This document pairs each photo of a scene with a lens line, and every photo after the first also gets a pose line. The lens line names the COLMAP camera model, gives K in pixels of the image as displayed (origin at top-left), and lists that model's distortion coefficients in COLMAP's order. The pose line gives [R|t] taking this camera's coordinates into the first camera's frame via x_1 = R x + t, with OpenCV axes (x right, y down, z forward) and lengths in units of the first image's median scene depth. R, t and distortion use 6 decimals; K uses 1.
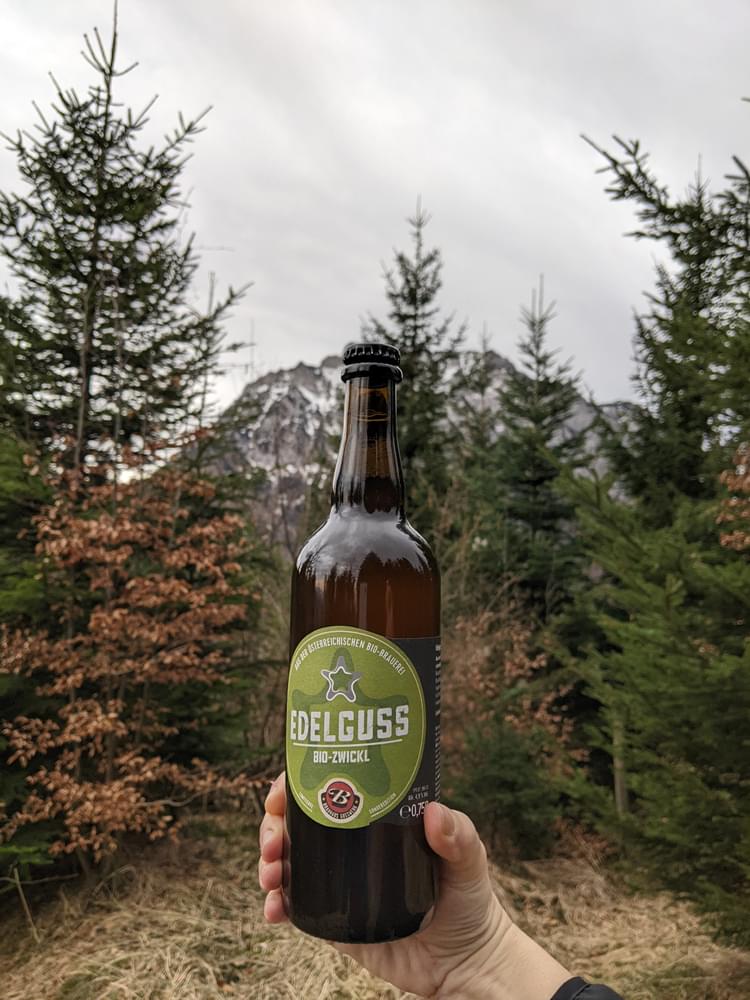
lens RADIAL K [[793.6, 0, 350.3], [0, 793.6, 512.5], [0, 0, 1]] dist [0.077711, -0.015618]
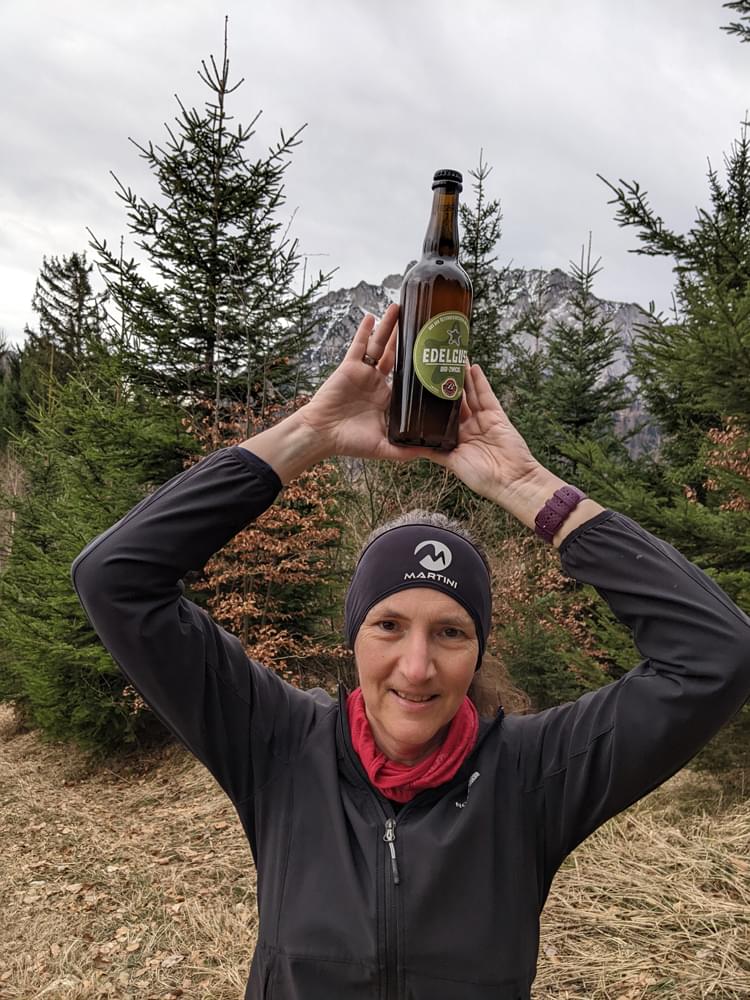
lens RADIAL K [[793.6, 0, 375.5], [0, 793.6, 501.6], [0, 0, 1]] dist [0.077711, -0.015618]
pose [[0.998980, 0.011153, -0.043757, -0.007200], [-0.007474, 0.996491, 0.083367, -0.031590], [0.044534, -0.082955, 0.995558, -0.255348]]
